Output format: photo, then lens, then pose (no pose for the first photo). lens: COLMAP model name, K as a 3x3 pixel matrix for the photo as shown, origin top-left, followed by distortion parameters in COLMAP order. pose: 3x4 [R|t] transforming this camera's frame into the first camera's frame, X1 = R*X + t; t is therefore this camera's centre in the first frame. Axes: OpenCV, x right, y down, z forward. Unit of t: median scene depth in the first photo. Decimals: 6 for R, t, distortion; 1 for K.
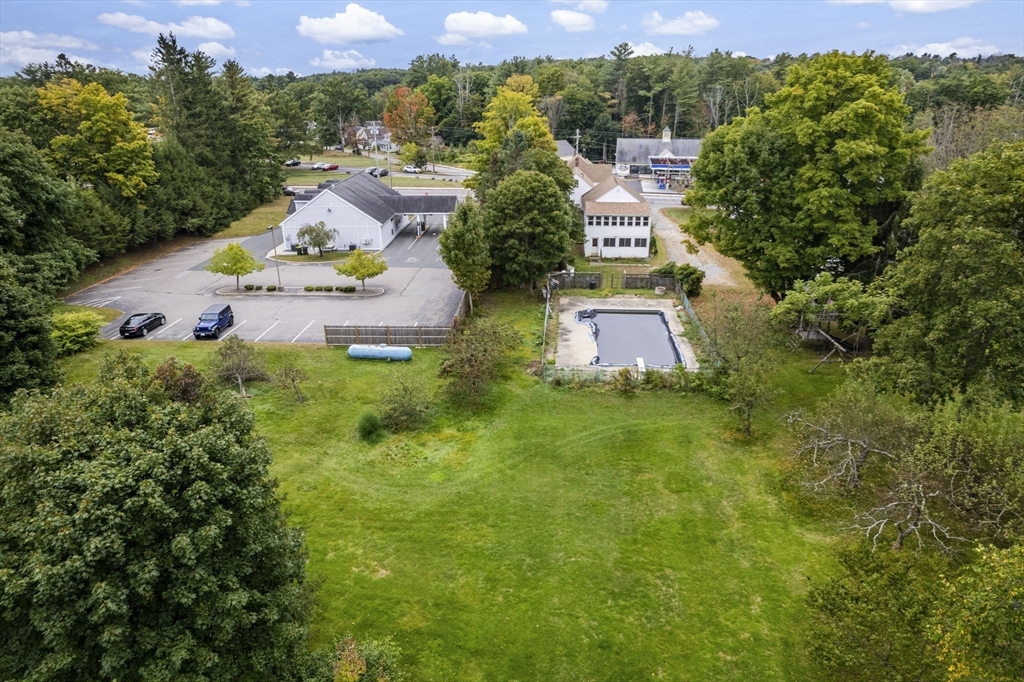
lens RADIAL K [[656.8, 0, 514.0], [0, 656.8, 340.0], [0, 0, 1]] dist [-0.070798, 0.063124]
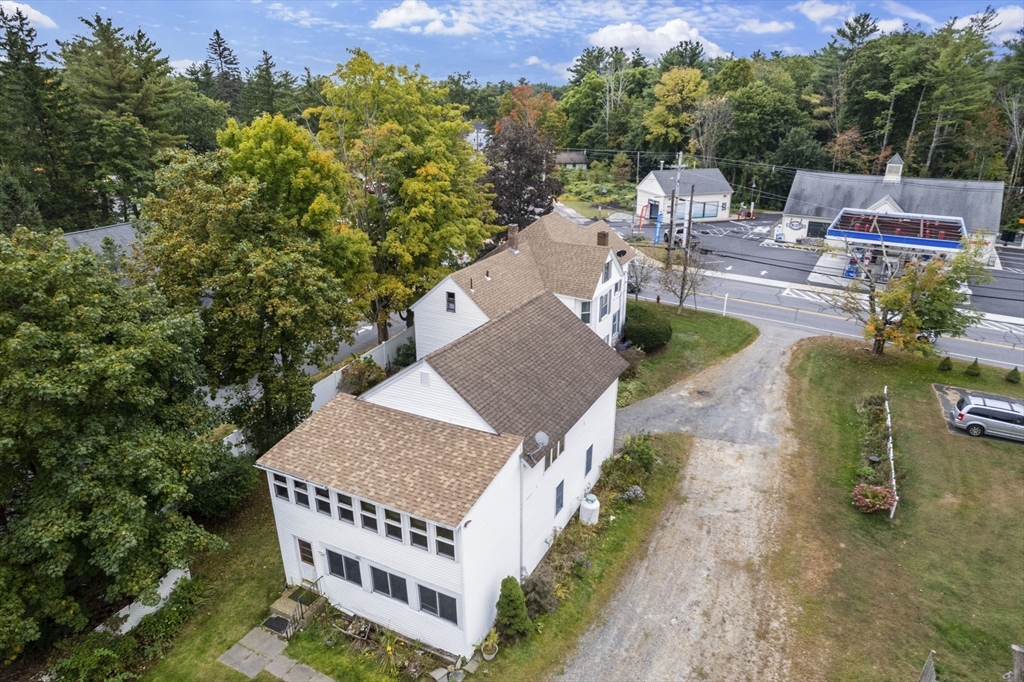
lens RADIAL K [[656.8, 0, 514.0], [0, 656.8, 340.0], [0, 0, 1]] dist [-0.070798, 0.063124]
pose [[0.922401, 0.140392, -0.359815, 0.301813], [-0.147232, 0.989066, 0.008477, -0.260855], [0.357071, 0.045157, 0.932985, 0.774178]]
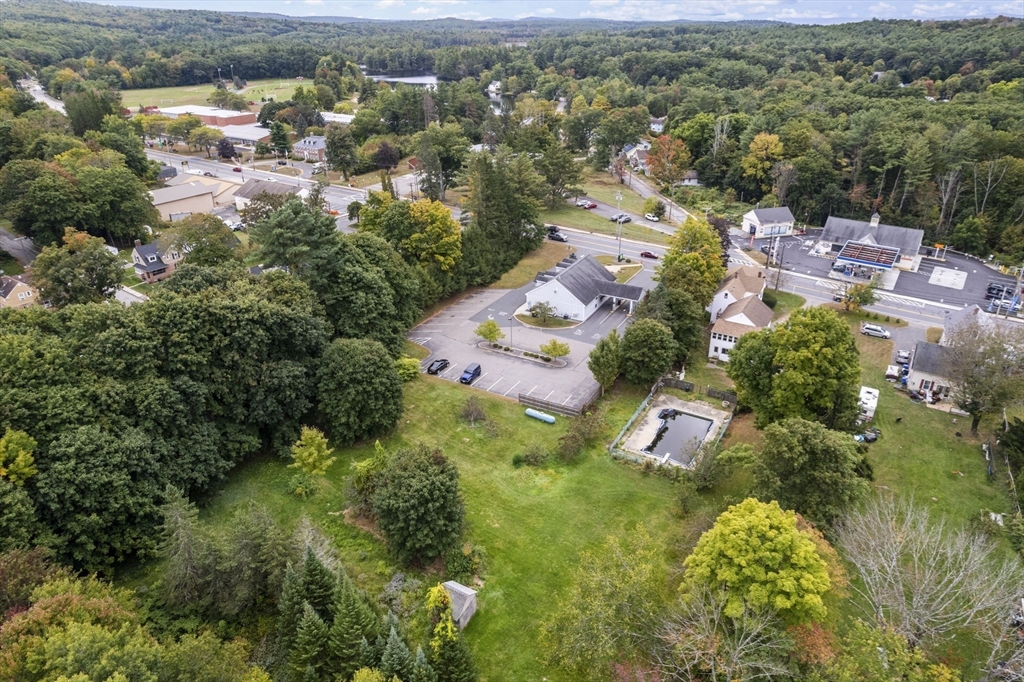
lens RADIAL K [[656.8, 0, 514.0], [0, 656.8, 340.0], [0, 0, 1]] dist [-0.070798, 0.063124]
pose [[0.899690, 0.195523, -0.390292, 0.287492], [-0.163074, 0.979891, 0.114978, -0.267943], [0.404925, -0.039798, 0.913483, -0.528187]]
